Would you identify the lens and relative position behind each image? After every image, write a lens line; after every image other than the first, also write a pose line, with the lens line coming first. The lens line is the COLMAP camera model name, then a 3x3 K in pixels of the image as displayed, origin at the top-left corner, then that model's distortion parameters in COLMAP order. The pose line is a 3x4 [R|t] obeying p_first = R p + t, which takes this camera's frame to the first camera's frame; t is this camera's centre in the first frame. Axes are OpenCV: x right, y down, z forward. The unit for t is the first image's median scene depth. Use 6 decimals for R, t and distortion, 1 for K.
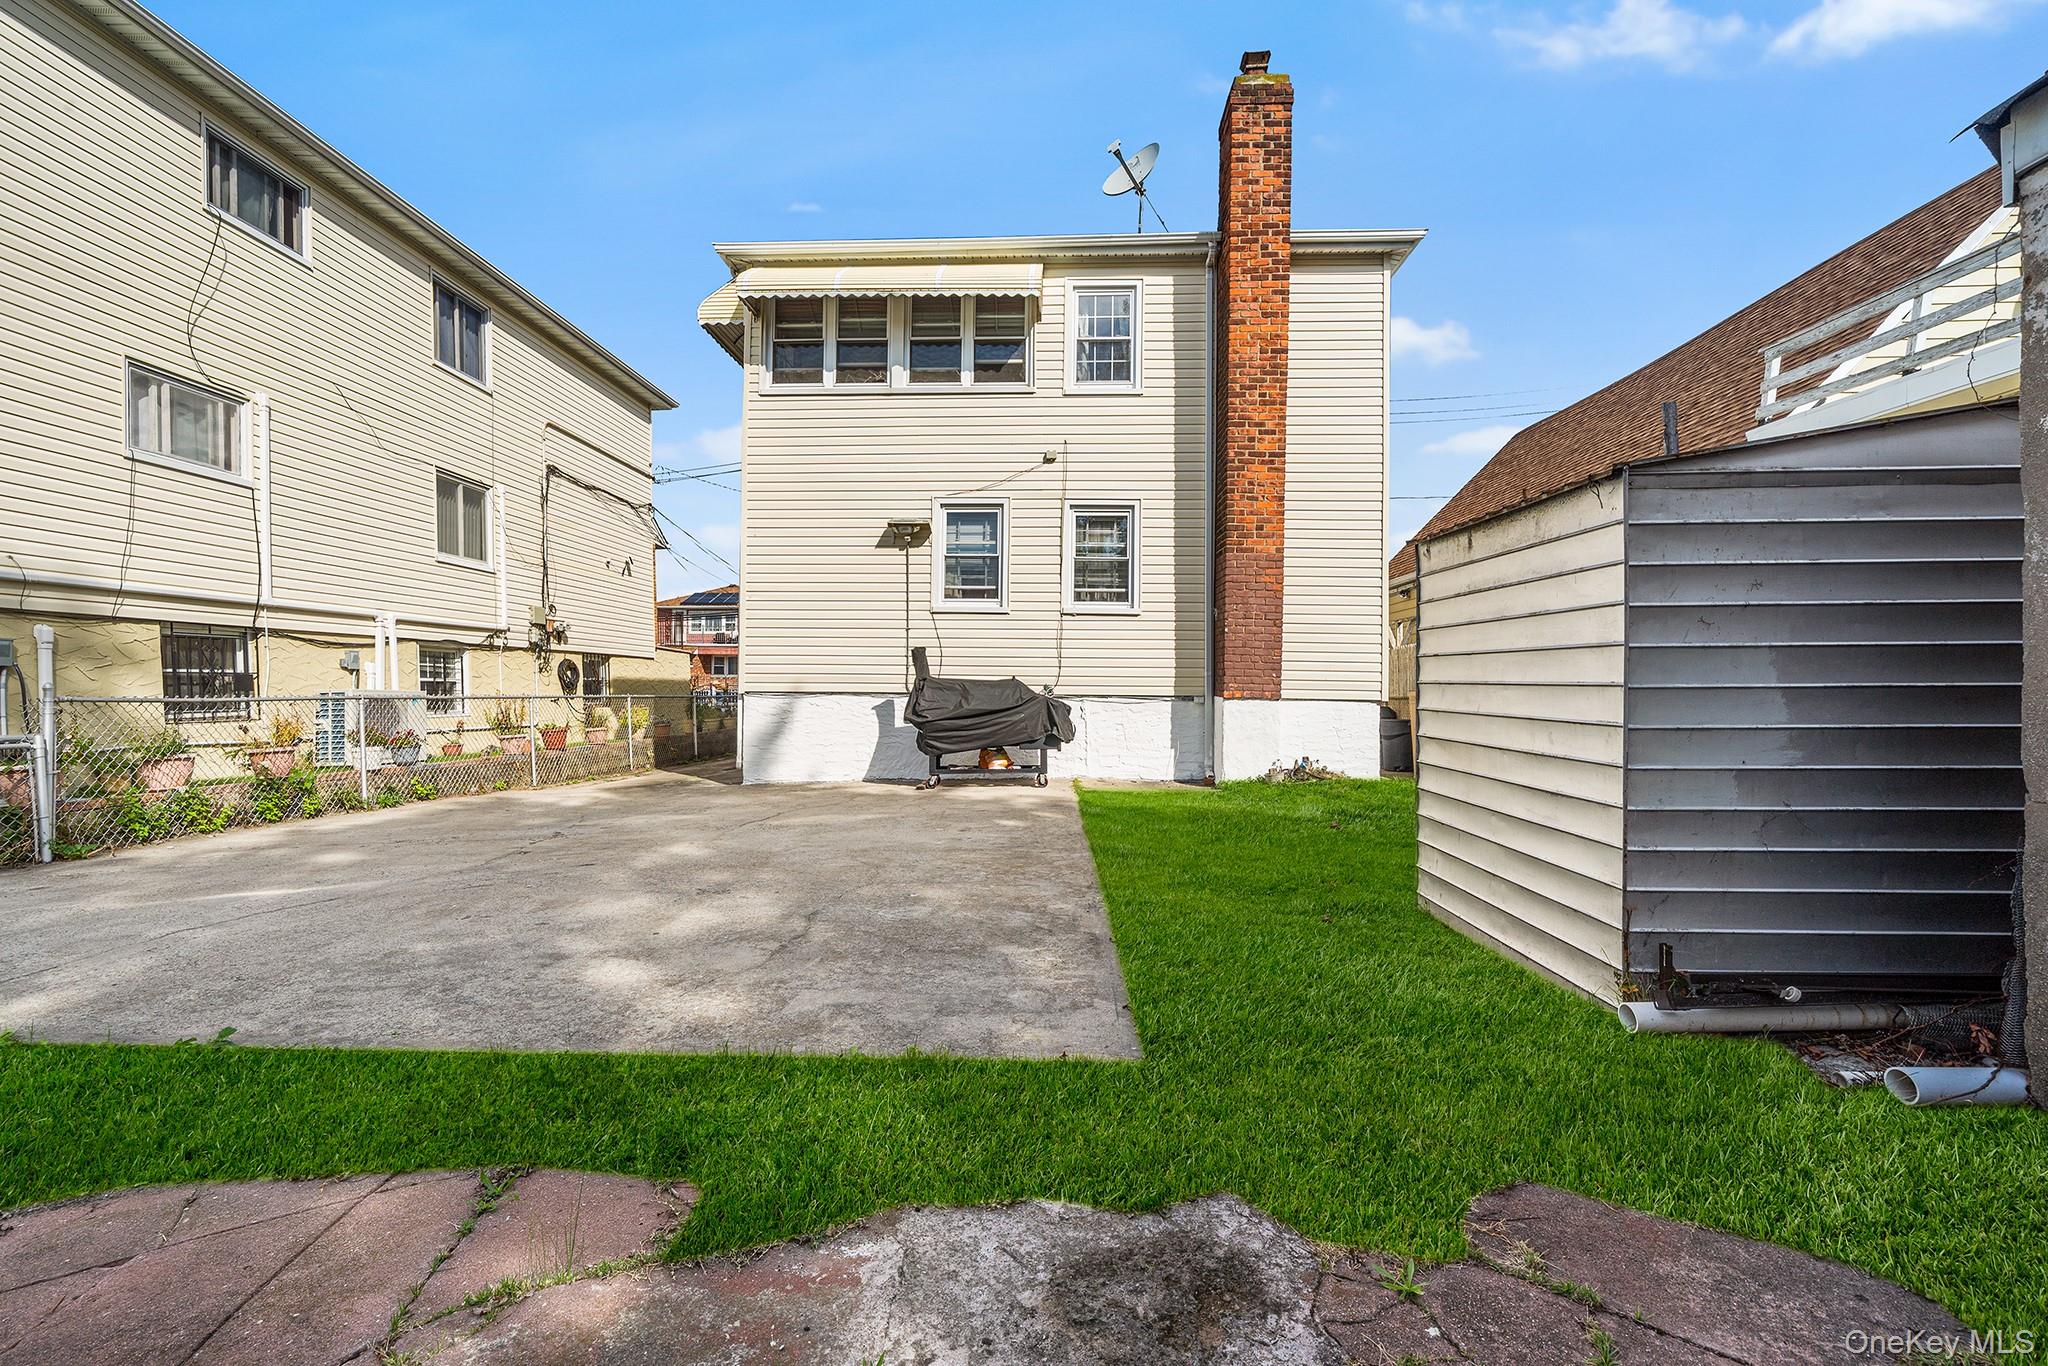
lens RADIAL K [[821.9, 0, 1024.0], [0, 821.9, 683.0], [0, 0, 1]] dist [-0.001506, -0.000001]
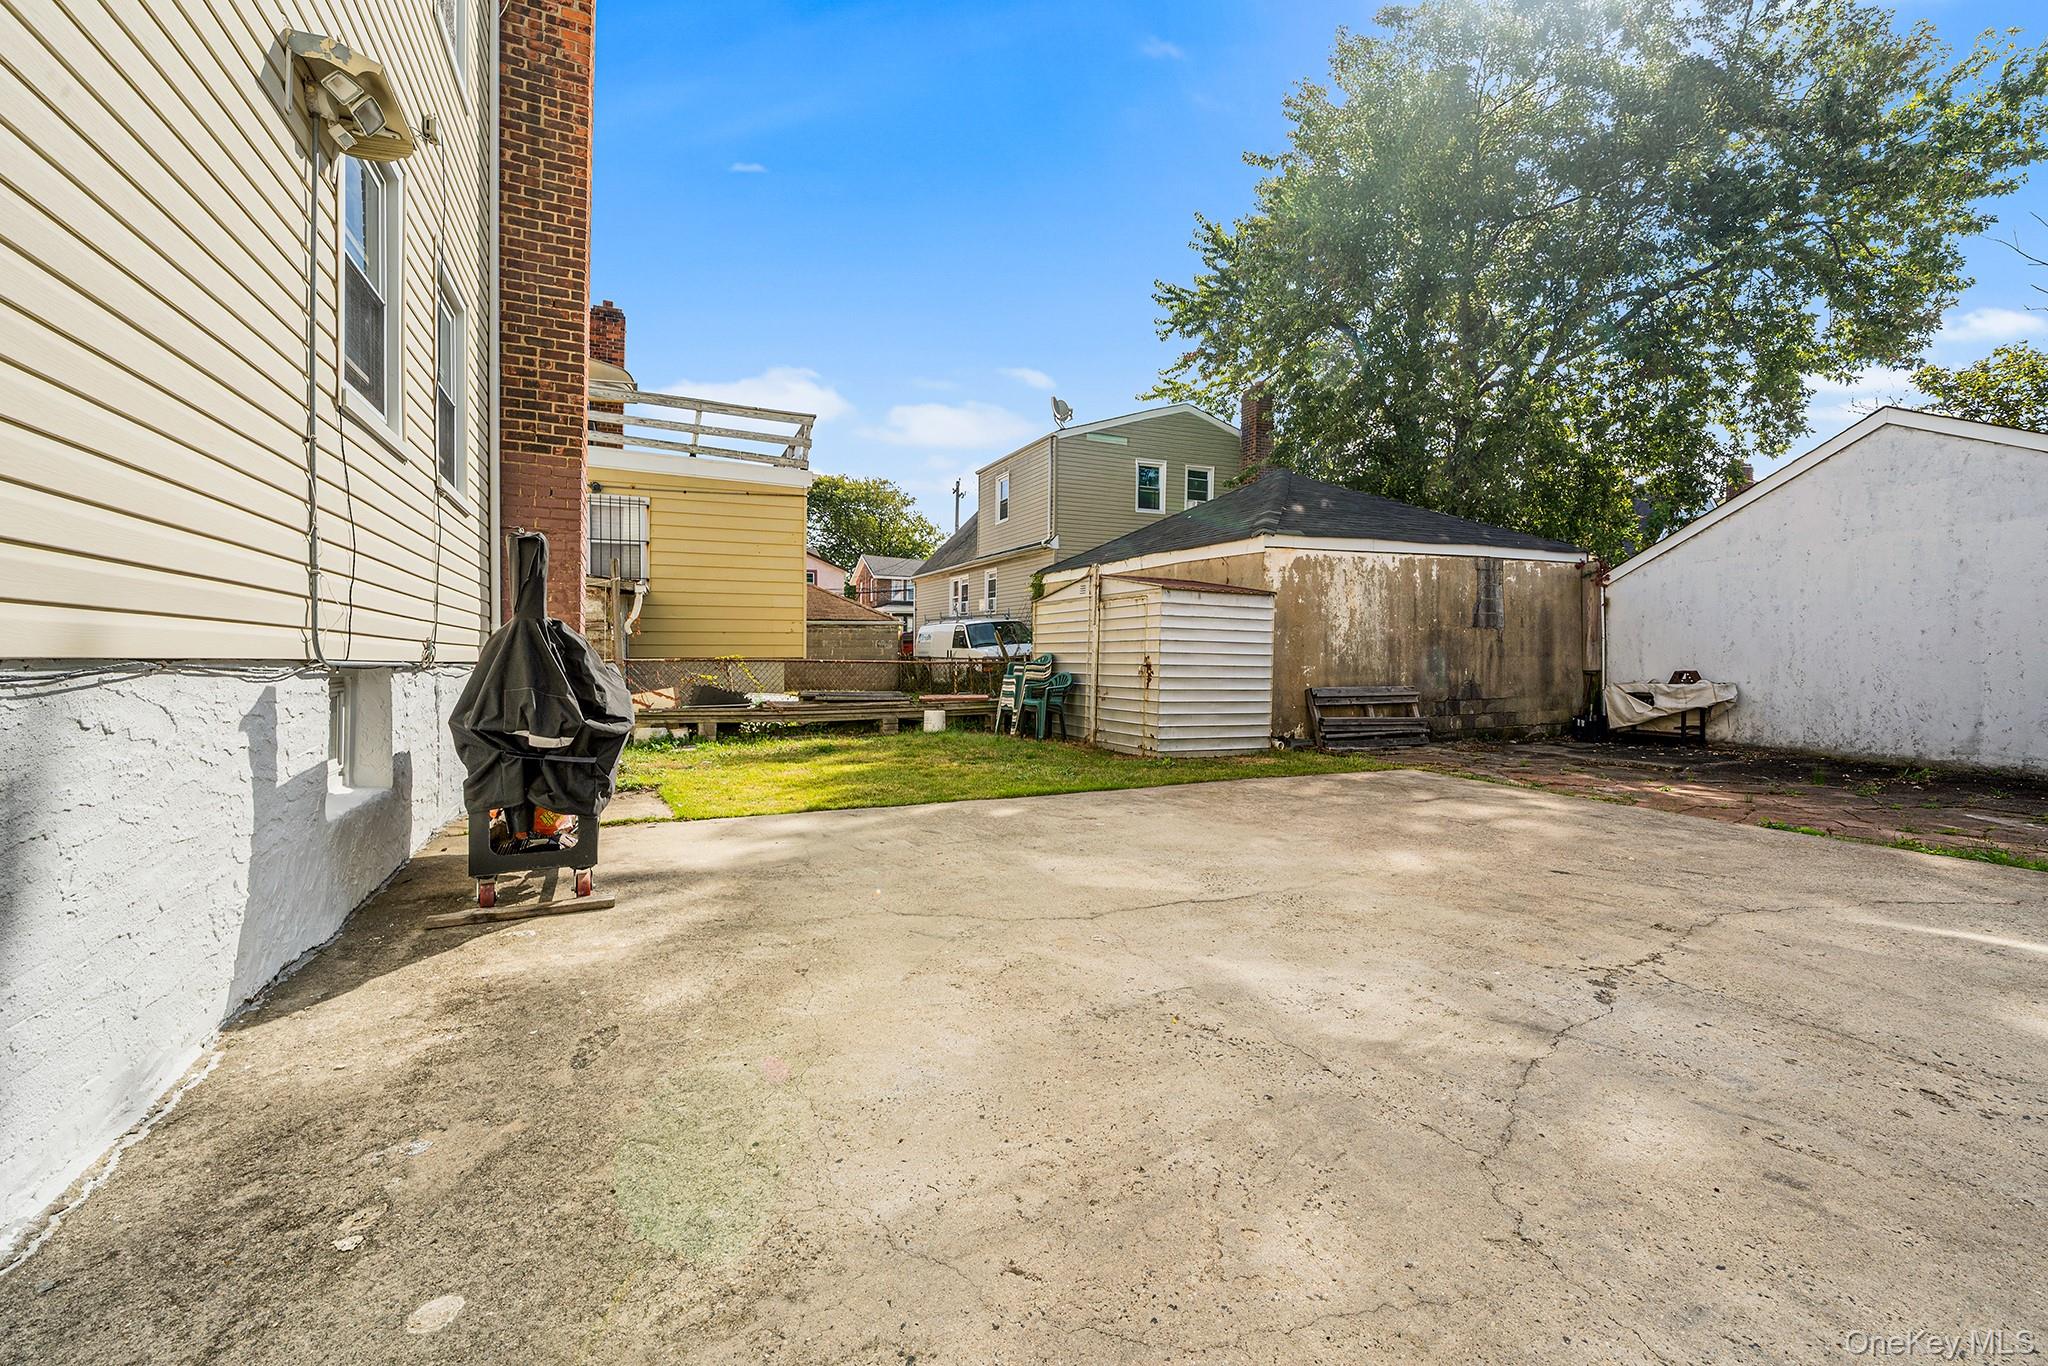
lens RADIAL K [[837.1, 0, 1012.3], [0, 837.1, 662.2], [0, 0, 1]] dist [-0.001873, 0.000400]
pose [[-0.444734, -0.009407, 0.895613, -0.519659], [-0.012194, 0.999916, 0.004447, 0.008167], [-0.895579, -0.008943, -0.444812, 0.914968]]
